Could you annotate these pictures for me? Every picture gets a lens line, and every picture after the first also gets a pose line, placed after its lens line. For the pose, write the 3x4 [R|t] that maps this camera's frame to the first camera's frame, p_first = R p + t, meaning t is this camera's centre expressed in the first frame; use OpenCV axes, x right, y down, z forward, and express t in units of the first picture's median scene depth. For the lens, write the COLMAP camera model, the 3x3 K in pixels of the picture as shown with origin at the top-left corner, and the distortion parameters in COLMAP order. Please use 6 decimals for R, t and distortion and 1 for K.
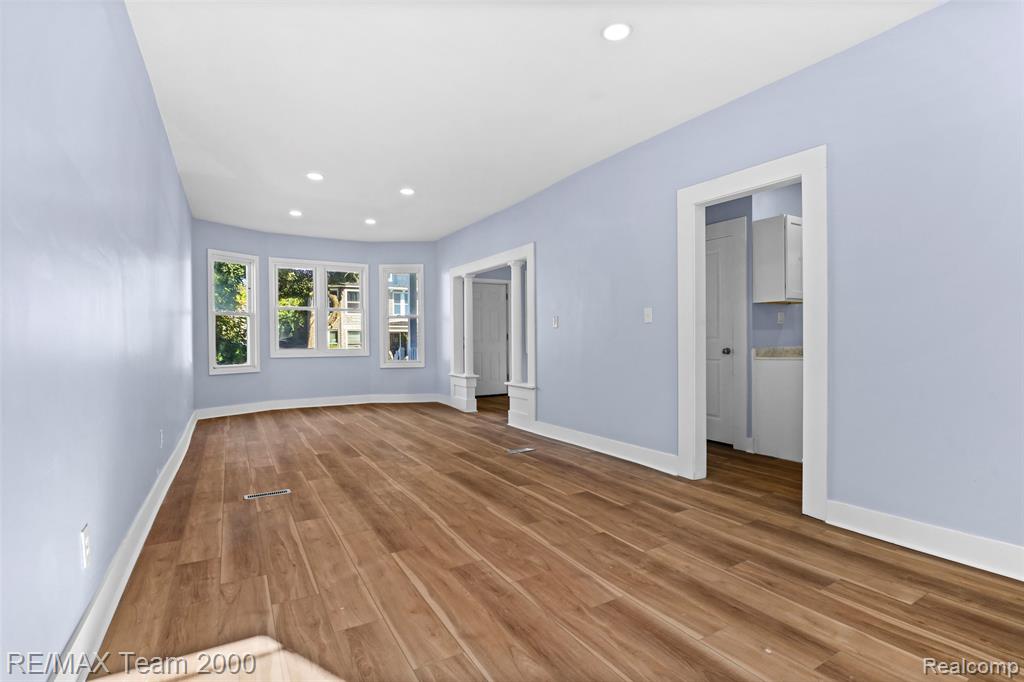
lens RADIAL K [[484.1, 0, 511.7], [0, 484.1, 349.2], [0, 0, 1]] dist [-0.032377, 0.001759]
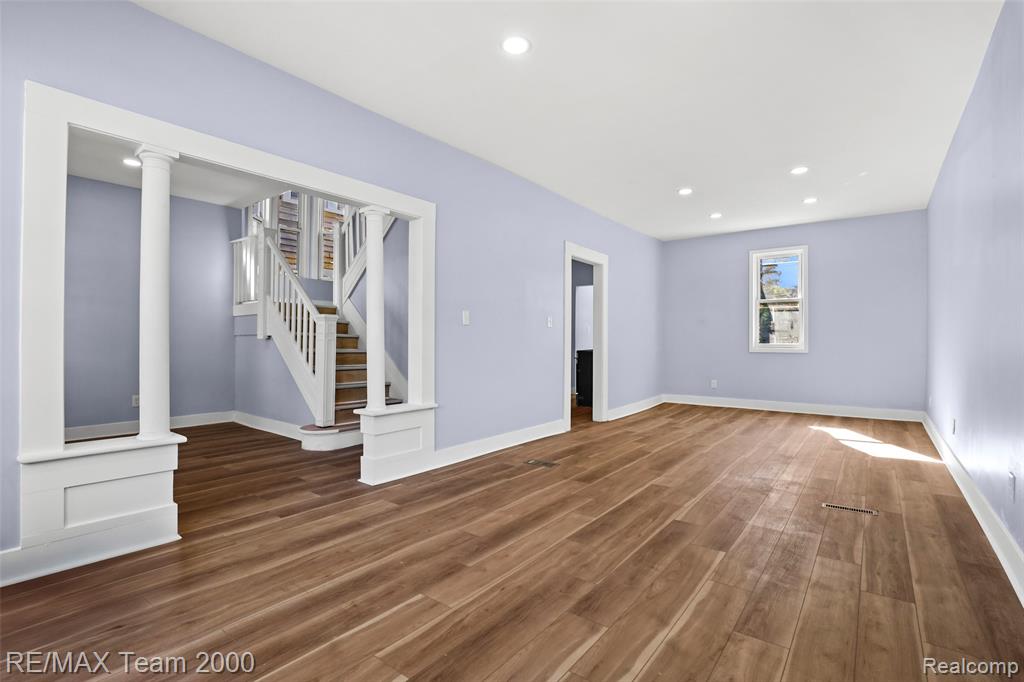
lens RADIAL K [[484.1, 0, 511.7], [0, 484.1, 349.2], [0, 0, 1]] dist [-0.032377, 0.001759]
pose [[-0.382301, -0.007829, 0.924005, -0.919423], [0.014321, 0.999794, 0.014396, -0.017969], [-0.923927, 0.018736, -0.382110, 1.621504]]
